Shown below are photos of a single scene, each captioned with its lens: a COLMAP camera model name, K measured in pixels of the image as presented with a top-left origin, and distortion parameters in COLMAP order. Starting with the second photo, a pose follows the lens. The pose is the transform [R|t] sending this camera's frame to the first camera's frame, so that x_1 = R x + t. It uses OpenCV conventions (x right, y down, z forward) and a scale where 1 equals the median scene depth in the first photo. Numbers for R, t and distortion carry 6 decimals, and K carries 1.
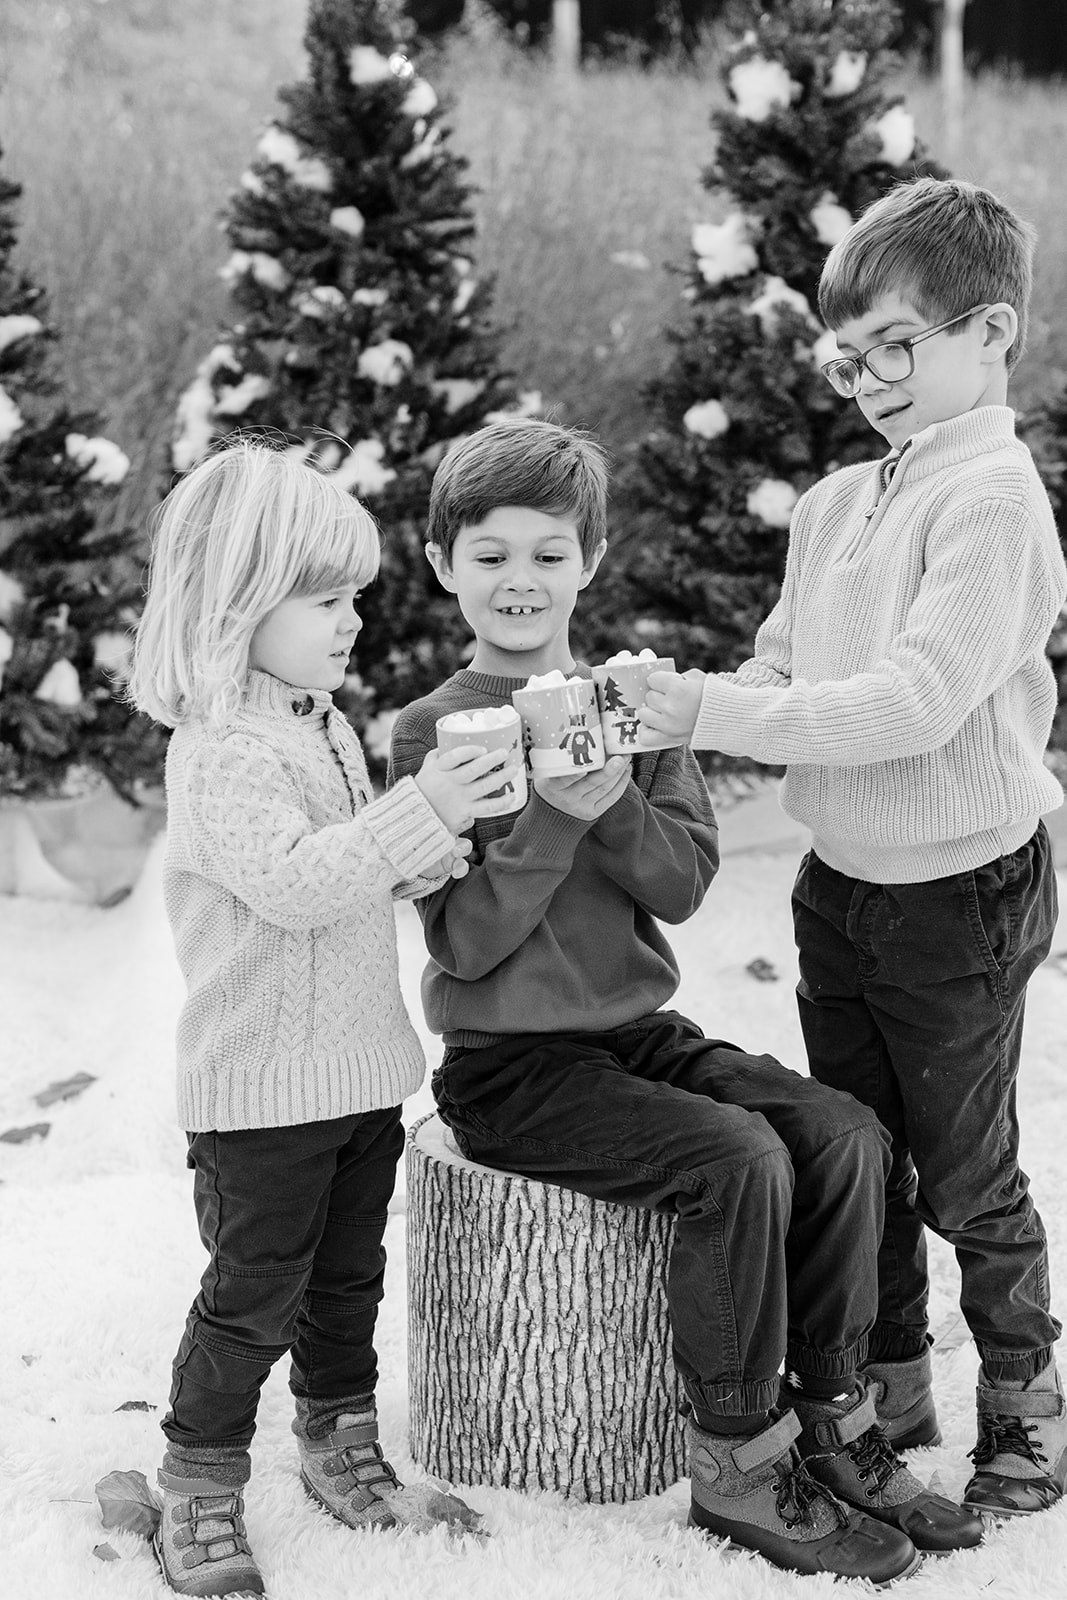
lens RADIAL K [[2812.1, 0, 563.5], [0, 2812.1, 807.5], [0, 0, 1]] dist [0.050530, 0.000000]
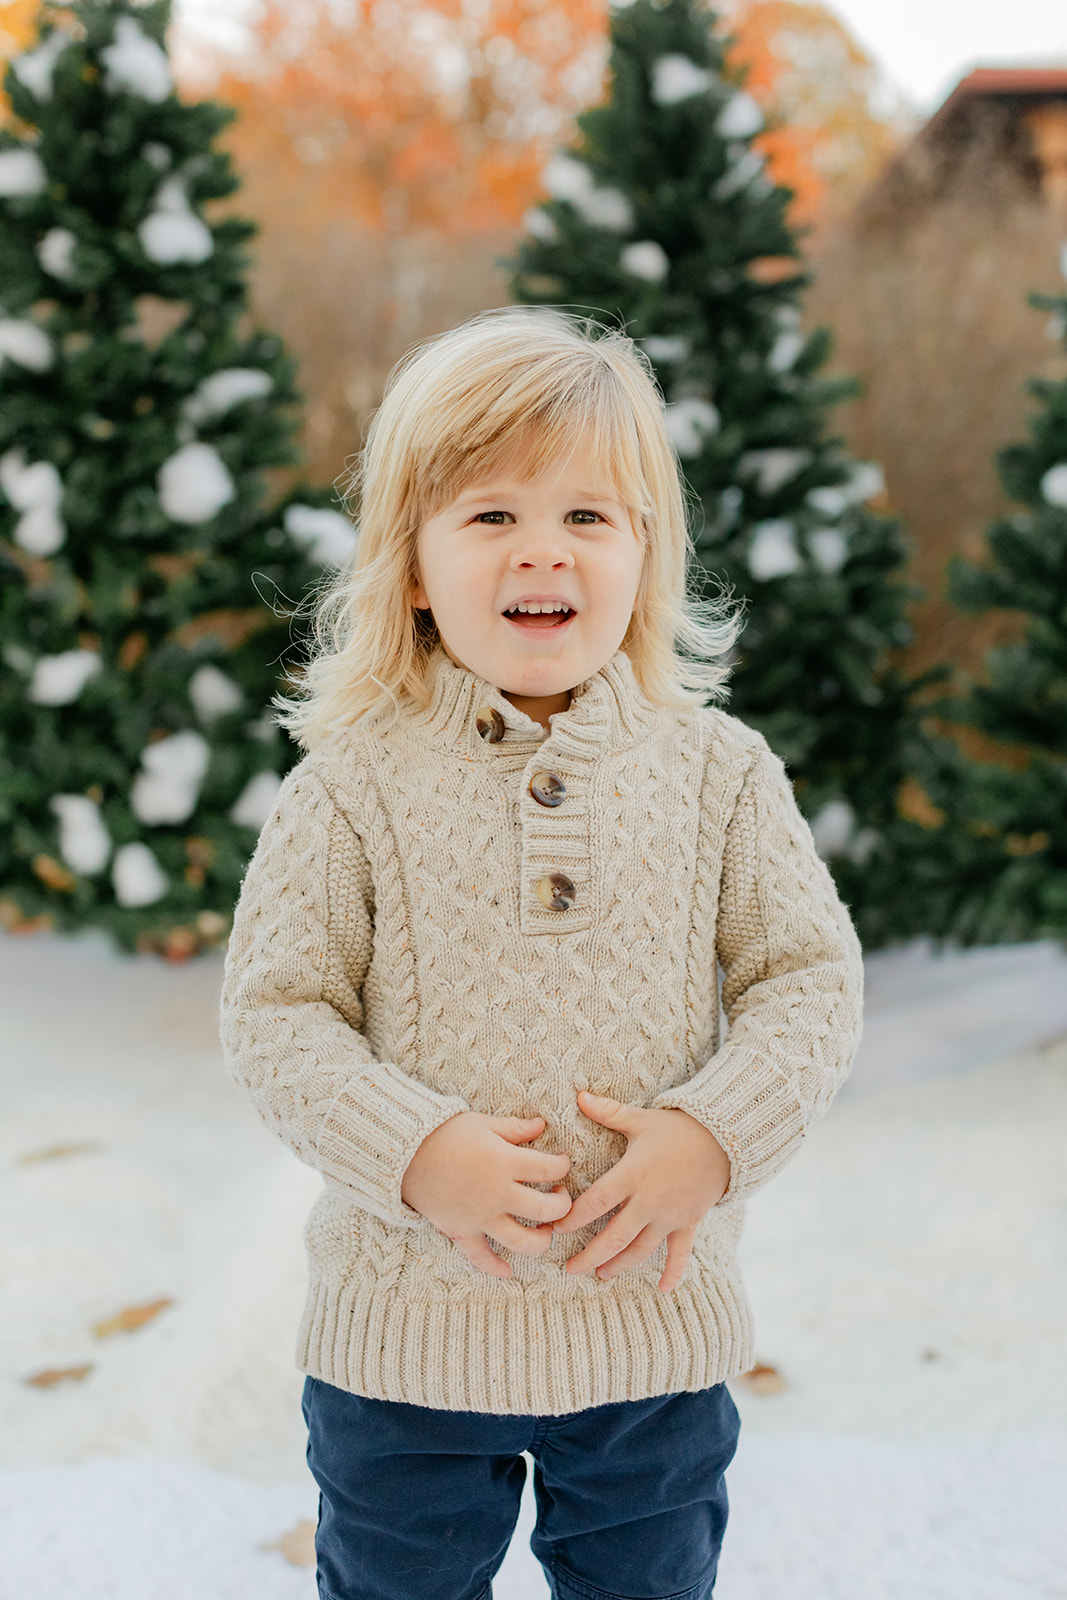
lens RADIAL K [[2568.2, 0, 525.7], [0, 2568.2, 821.5], [0, 0, 1]] dist [0.053600, 0.000000]
pose [[0.975548, 0.017507, -0.219089, 0.058316], [-0.032451, 0.997370, -0.064801, 0.006866], [0.217379, 0.070326, 0.973551, 0.264552]]
